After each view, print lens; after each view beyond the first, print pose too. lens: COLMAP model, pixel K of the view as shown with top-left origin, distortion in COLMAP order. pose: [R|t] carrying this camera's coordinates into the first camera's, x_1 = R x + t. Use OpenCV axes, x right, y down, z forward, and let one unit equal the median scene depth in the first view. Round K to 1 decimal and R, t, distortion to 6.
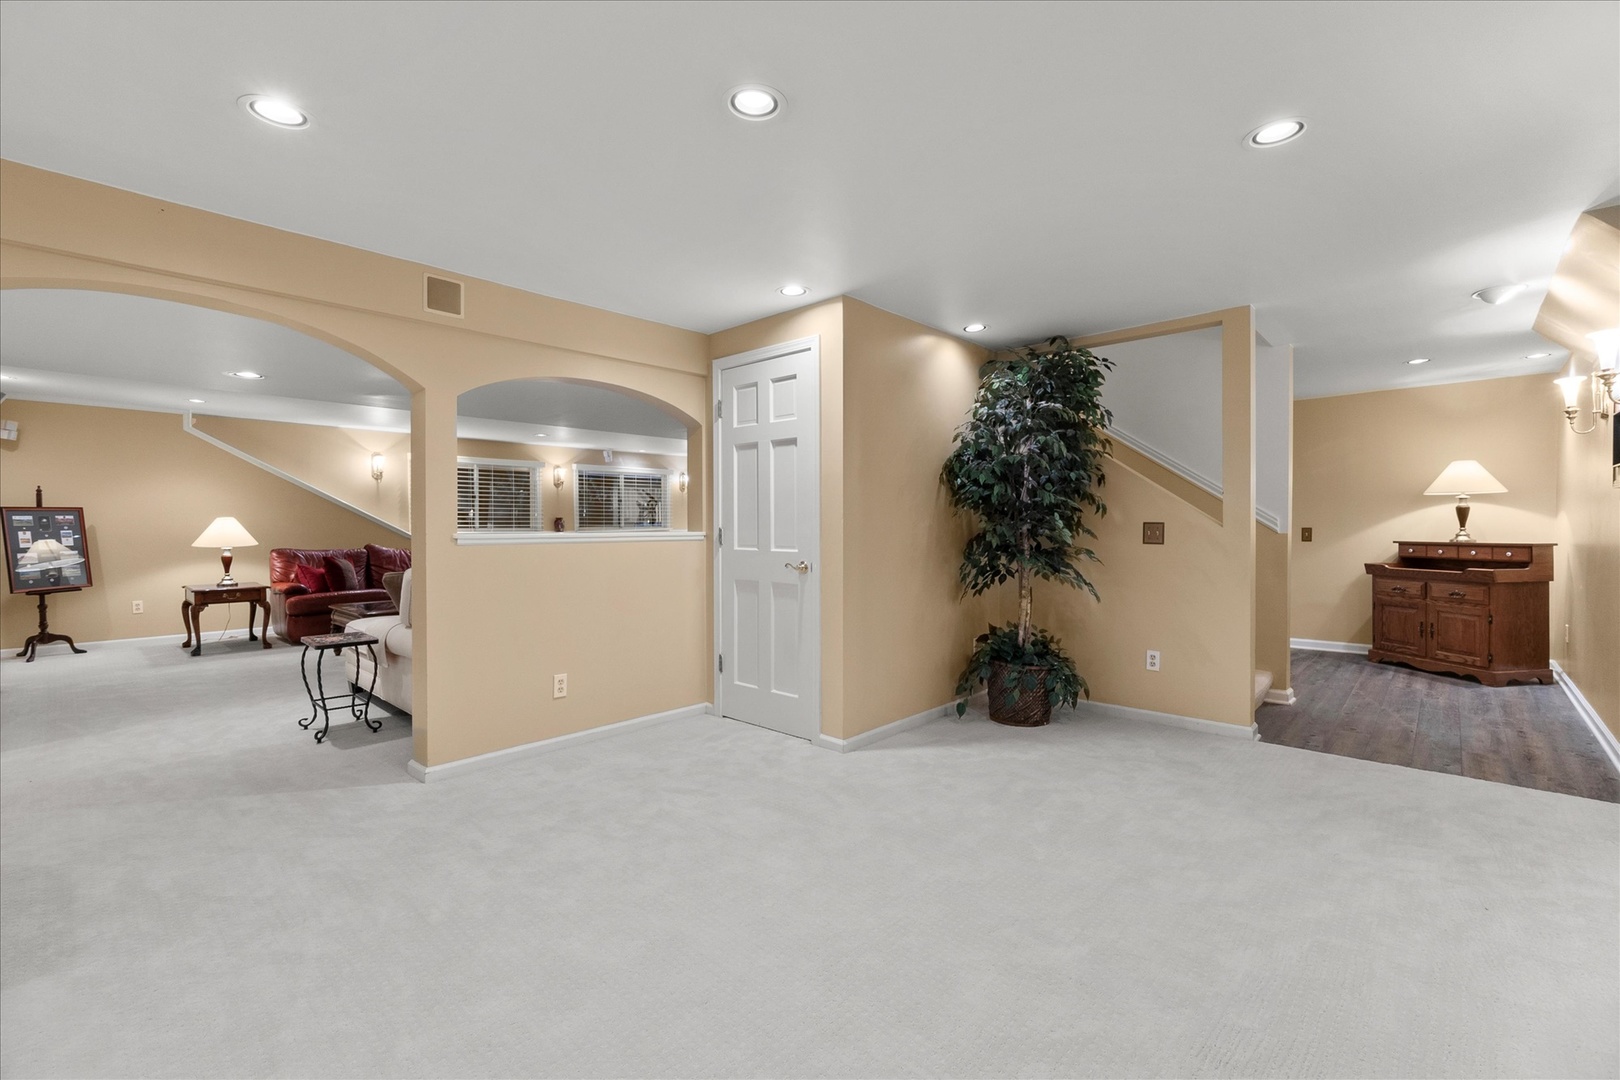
lens RADIAL K [[702.1, 0, 806.4], [0, 702.1, 527.4], [0, 0, 1]] dist [-0.000438, -0.000013]
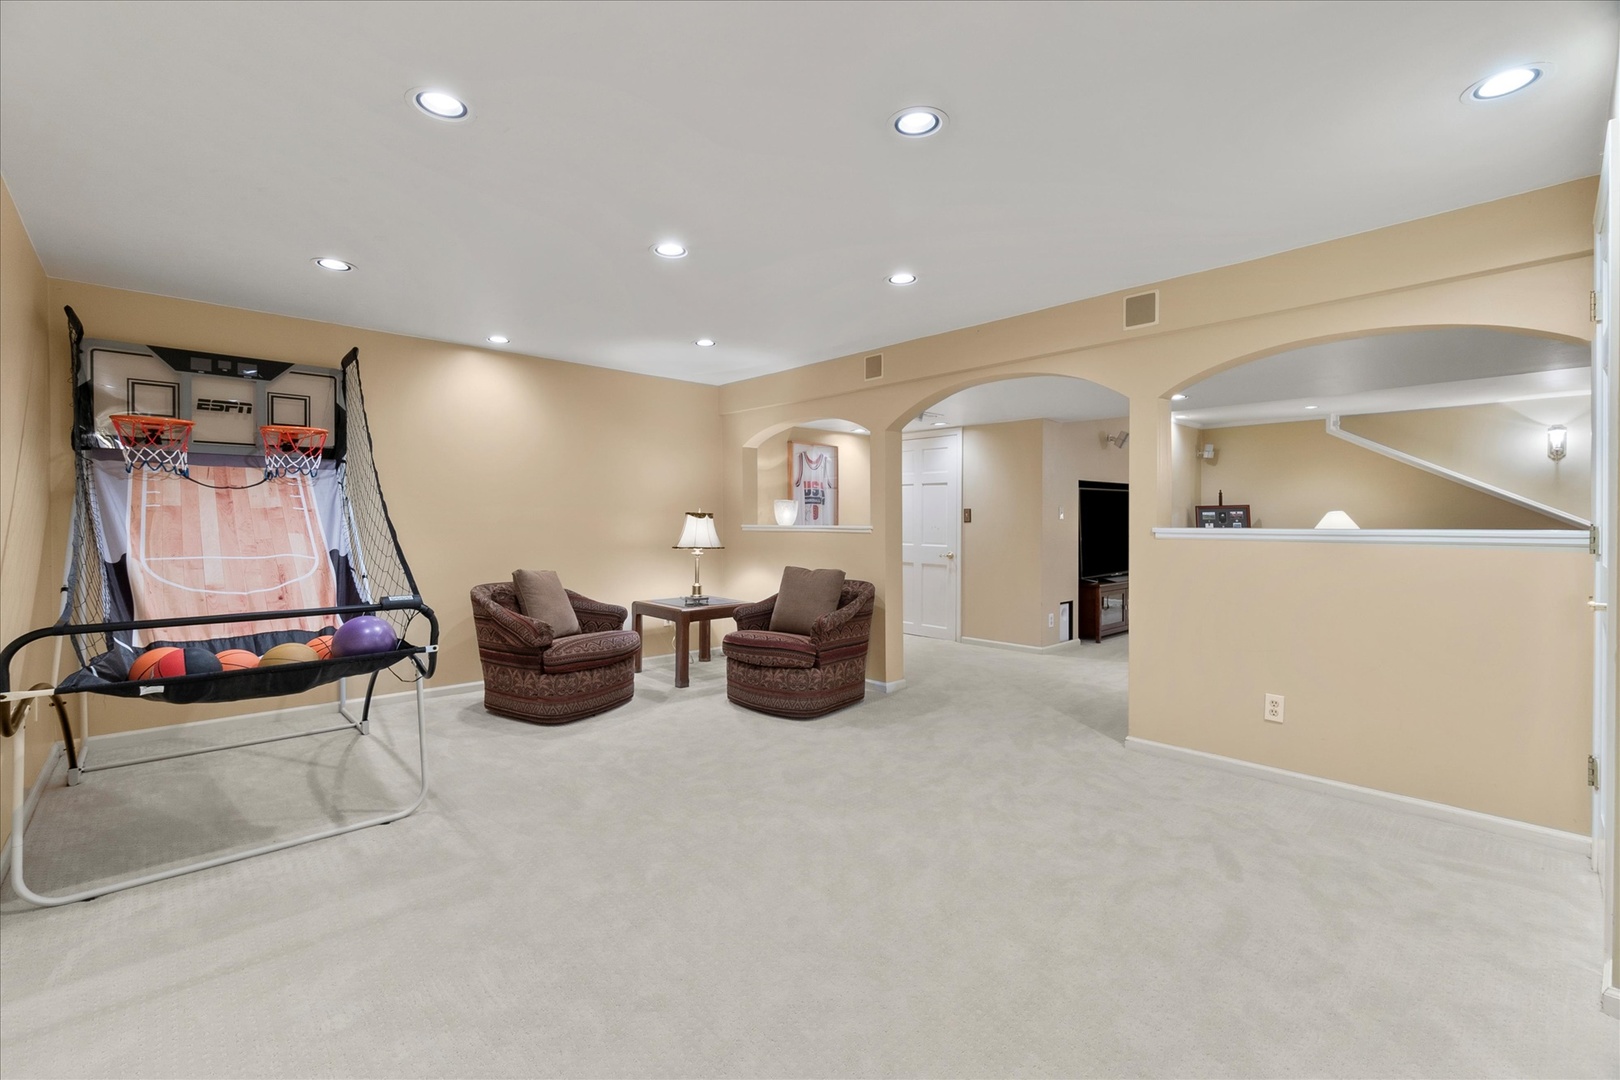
lens RADIAL K [[702.1, 0, 806.4], [0, 702.1, 527.4], [0, 0, 1]] dist [-0.000438, -0.000013]
pose [[-0.073004, 0.011573, -0.997264, 0.543323], [0.000236, 0.999933, 0.011587, -0.004206], [0.997332, 0.000611, -0.073002, 0.498344]]
